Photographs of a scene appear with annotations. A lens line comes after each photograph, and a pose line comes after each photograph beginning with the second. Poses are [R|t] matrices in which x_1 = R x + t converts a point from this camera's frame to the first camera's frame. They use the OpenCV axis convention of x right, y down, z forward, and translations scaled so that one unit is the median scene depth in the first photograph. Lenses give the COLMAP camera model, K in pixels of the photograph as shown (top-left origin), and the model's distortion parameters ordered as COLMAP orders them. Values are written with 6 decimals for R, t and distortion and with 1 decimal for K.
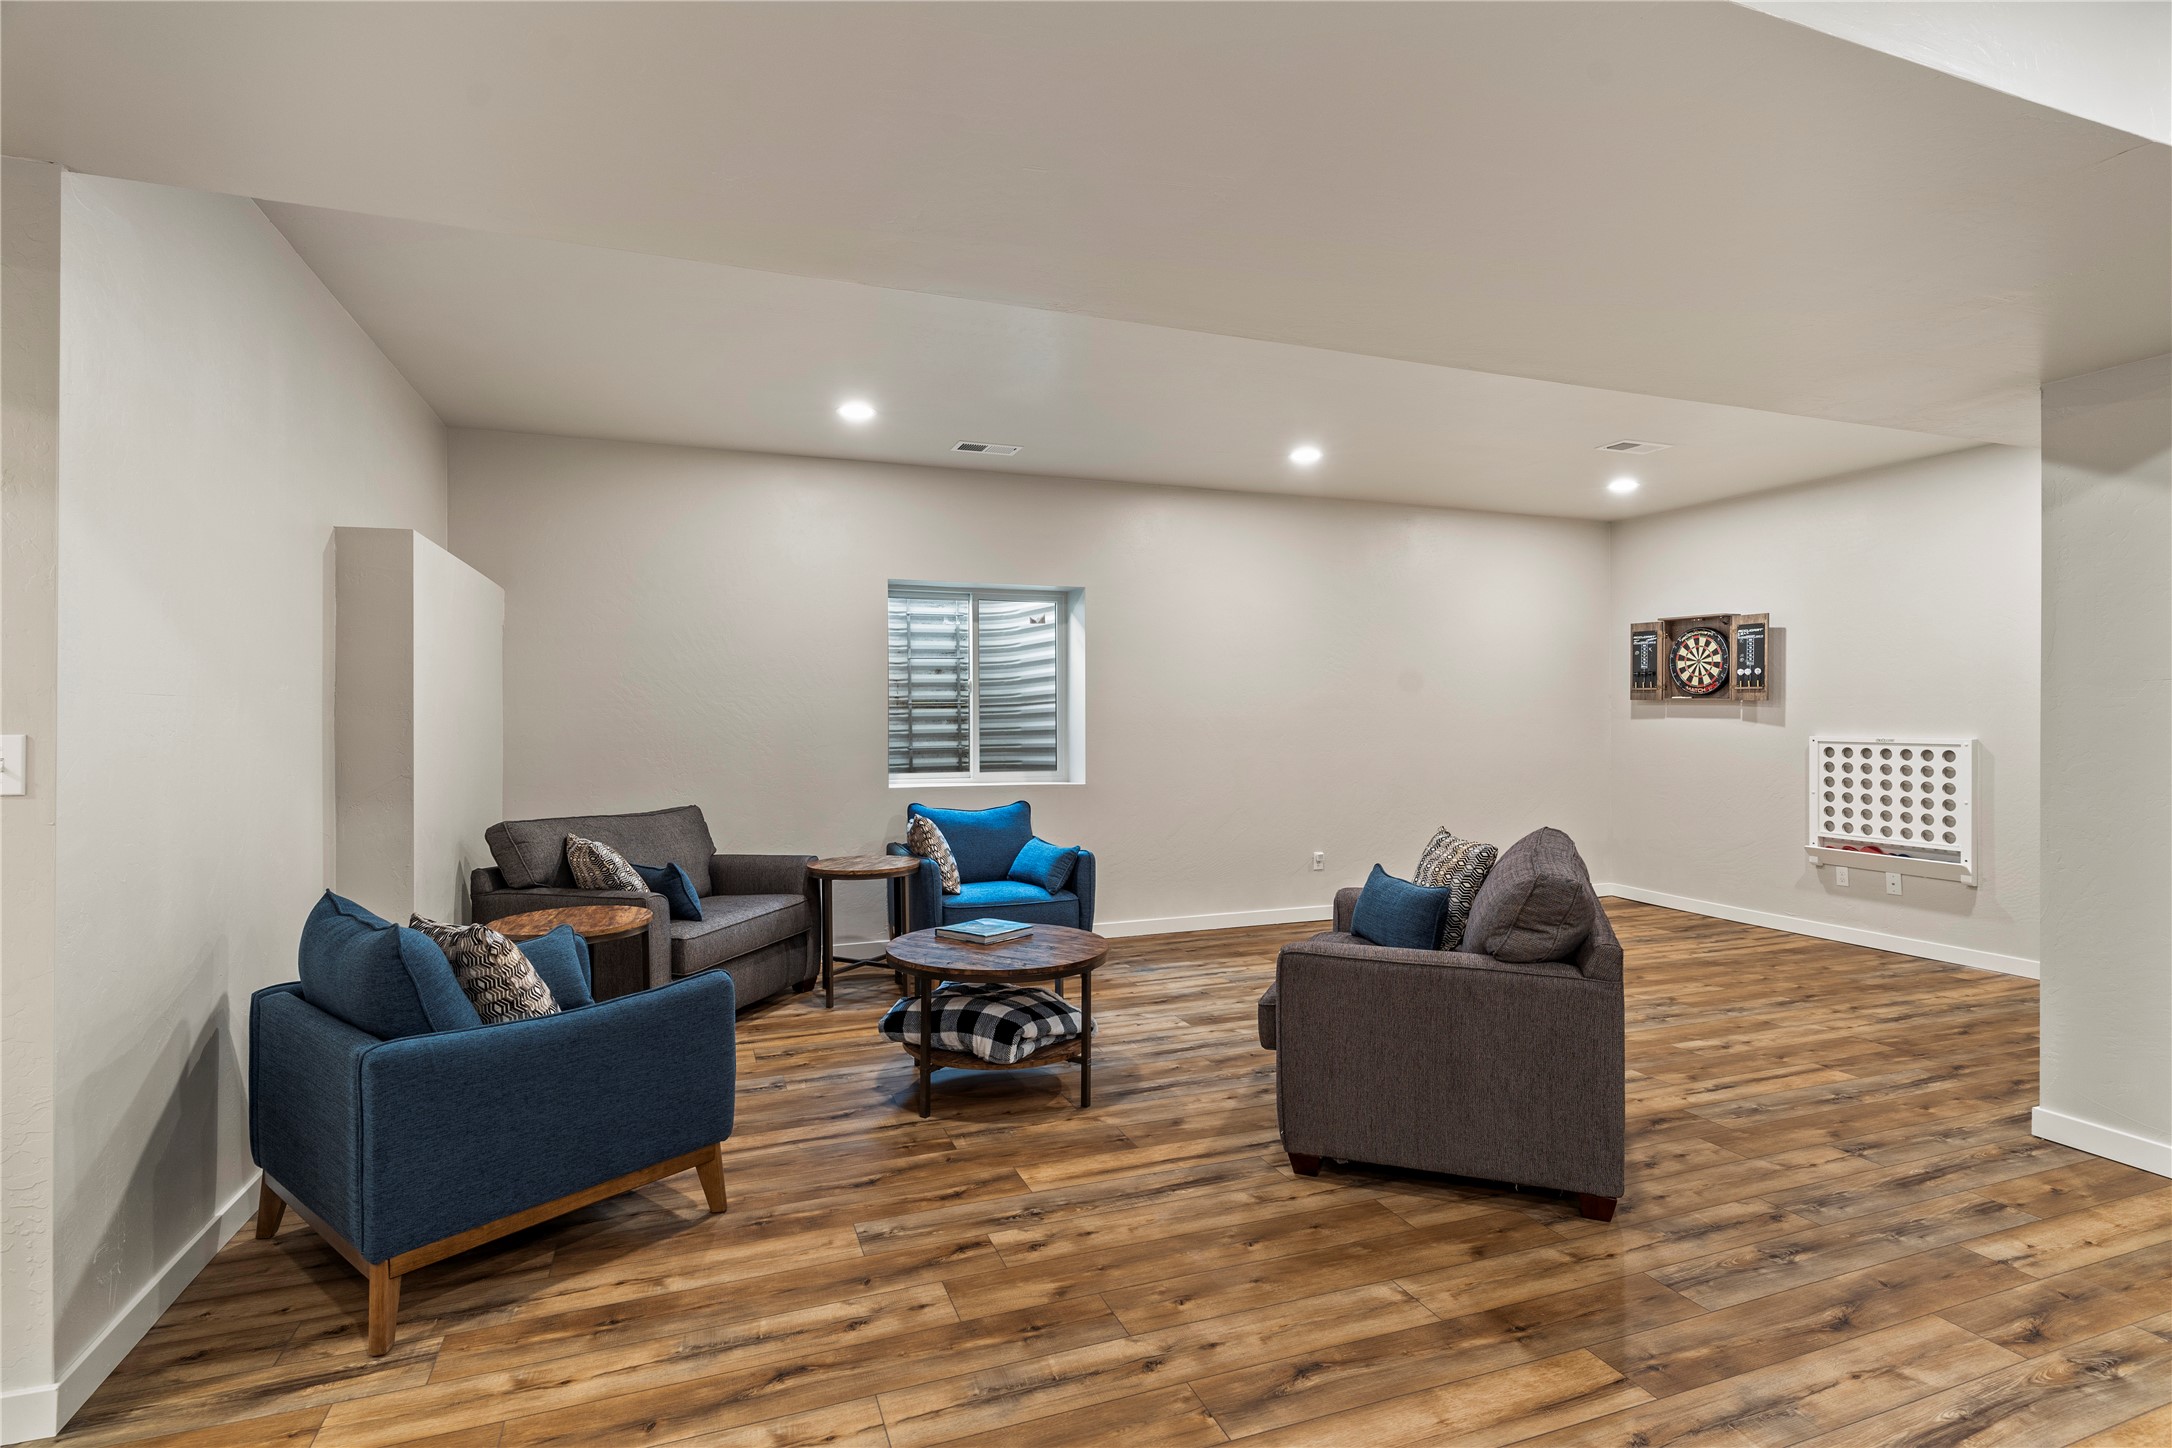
lens RADIAL K [[1056.4, 0, 1078.6], [0, 1056.4, 721.4], [0, 0, 1]] dist [-0.001342, 0.000358]
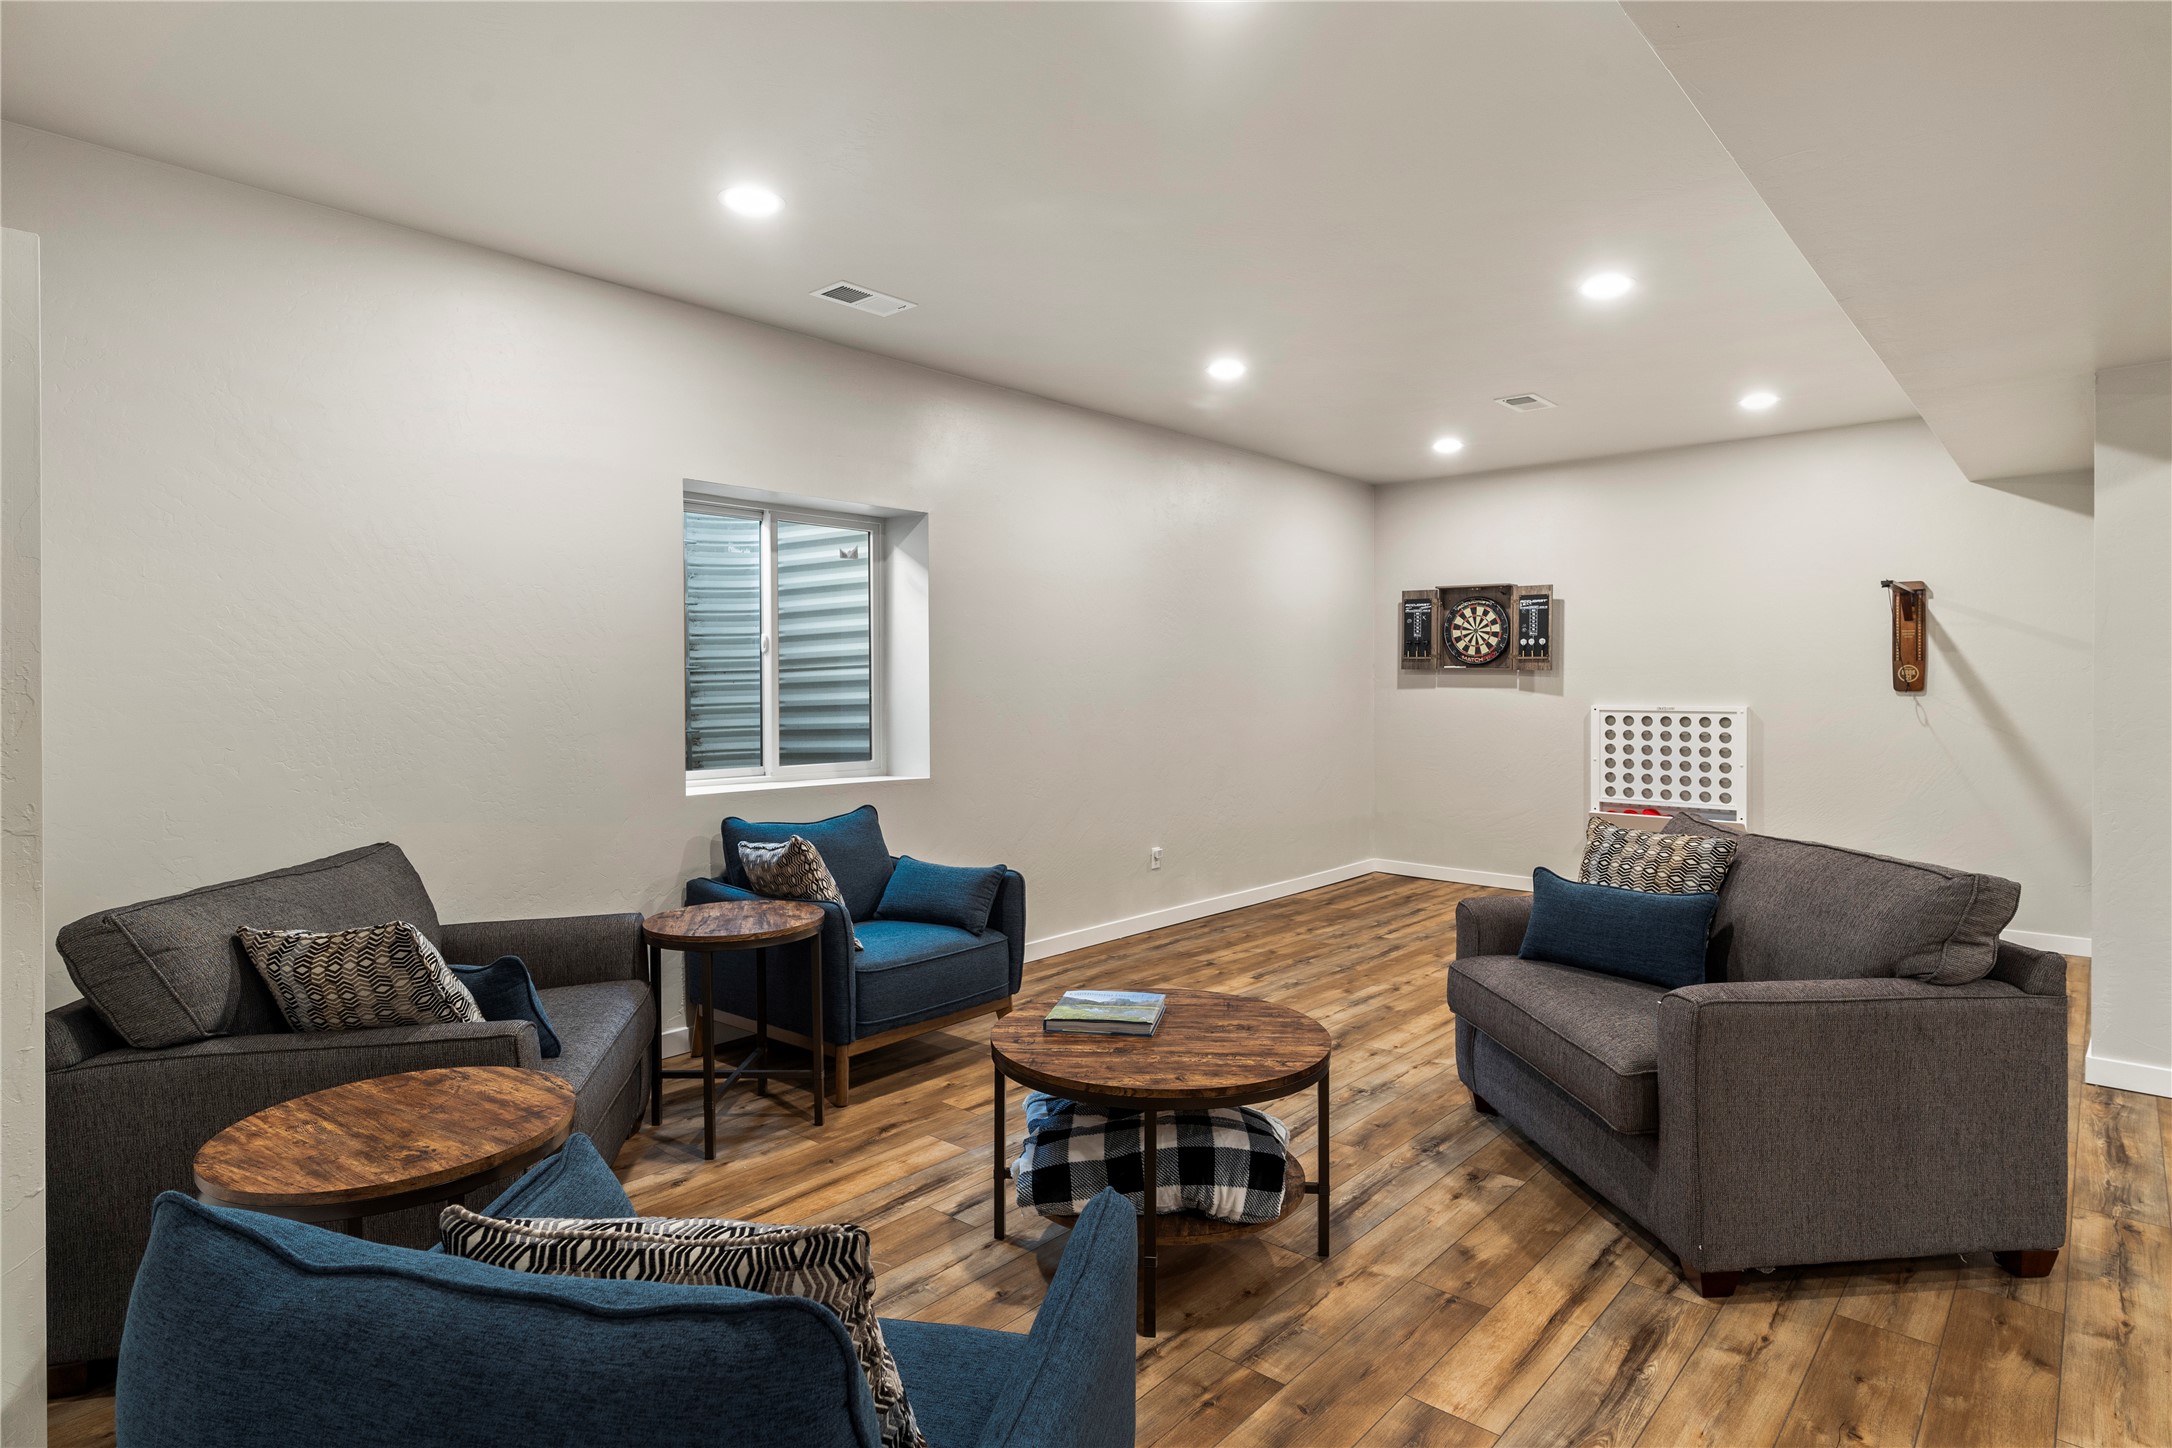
lens RADIAL K [[1152.0, 0, 1080.0], [0, 1152.0, 684.4], [0, 0, 1]] dist [0.005385, -0.000455]
pose [[0.885171, 0.000667, 0.465266, -0.489743], [0.002033, 0.999984, -0.005301, -0.002164], [-0.465262, 0.005639, 0.885155, 0.414609]]
